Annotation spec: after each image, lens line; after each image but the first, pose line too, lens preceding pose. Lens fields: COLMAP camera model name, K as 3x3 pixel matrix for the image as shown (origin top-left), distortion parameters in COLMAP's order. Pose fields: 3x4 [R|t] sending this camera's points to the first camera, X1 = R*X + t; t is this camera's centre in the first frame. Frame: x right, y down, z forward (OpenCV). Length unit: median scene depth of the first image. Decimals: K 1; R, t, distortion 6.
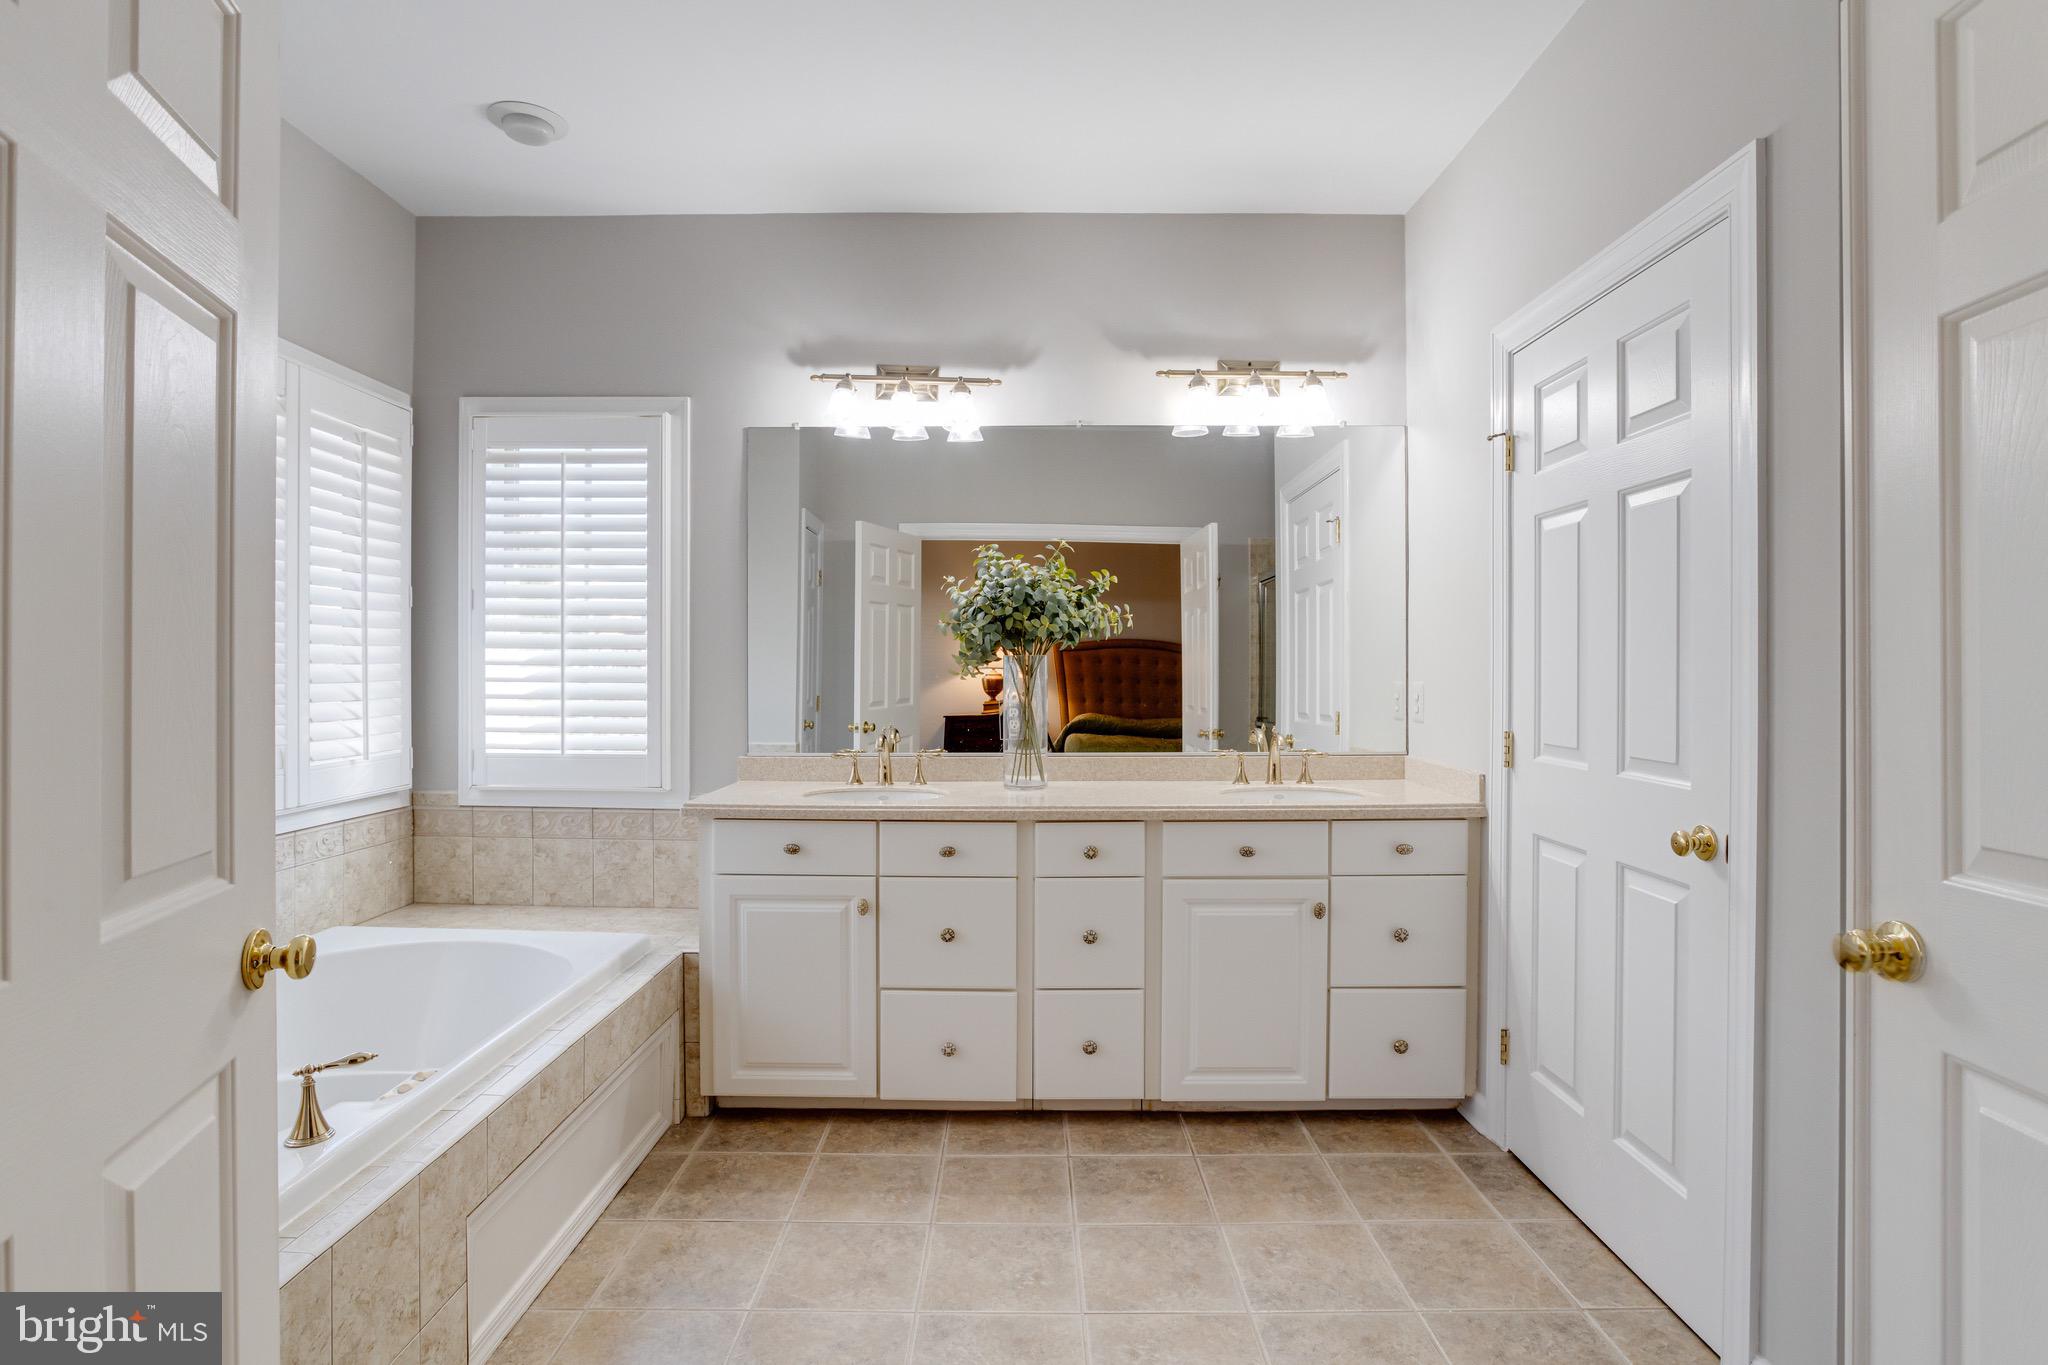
lens RADIAL K [[1012.5, 0, 1023.9], [0, 1012.5, 670.4], [0, 0, 1]] dist [-0.025126, 0.001098]
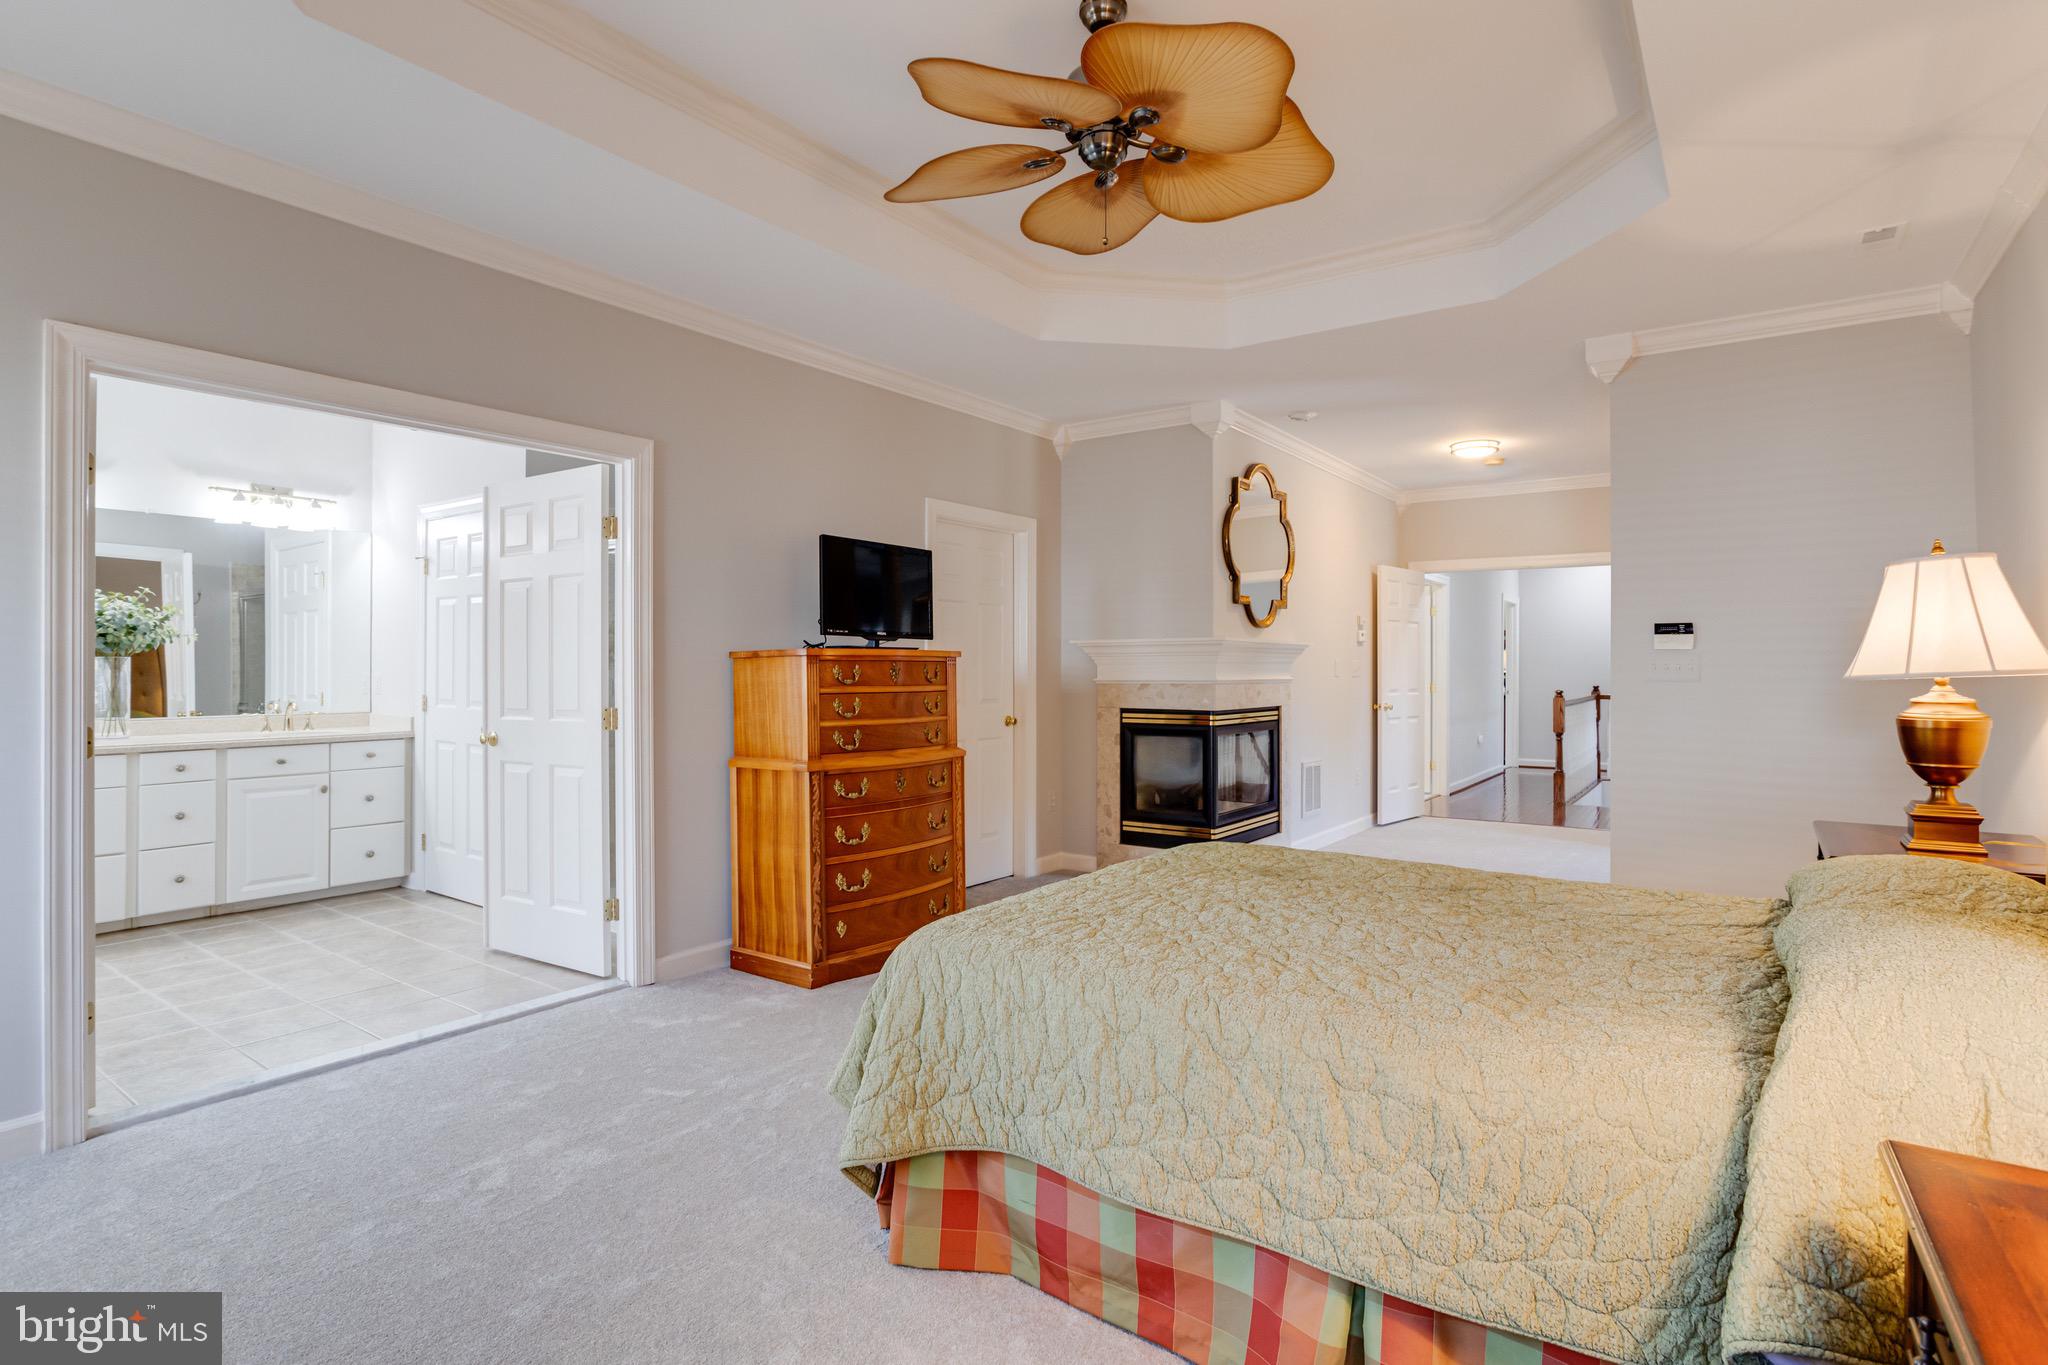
lens RADIAL K [[1012.5, 0, 1026.0], [0, 1012.5, 666.4], [0, 0, 1]] dist [-0.025126, 0.001098]
pose [[0.575297, 0.002045, 0.817942, -0.505422], [-0.001881, 0.999998, -0.001177, -0.000821], [-0.817942, -0.000861, 0.575300, -1.216977]]
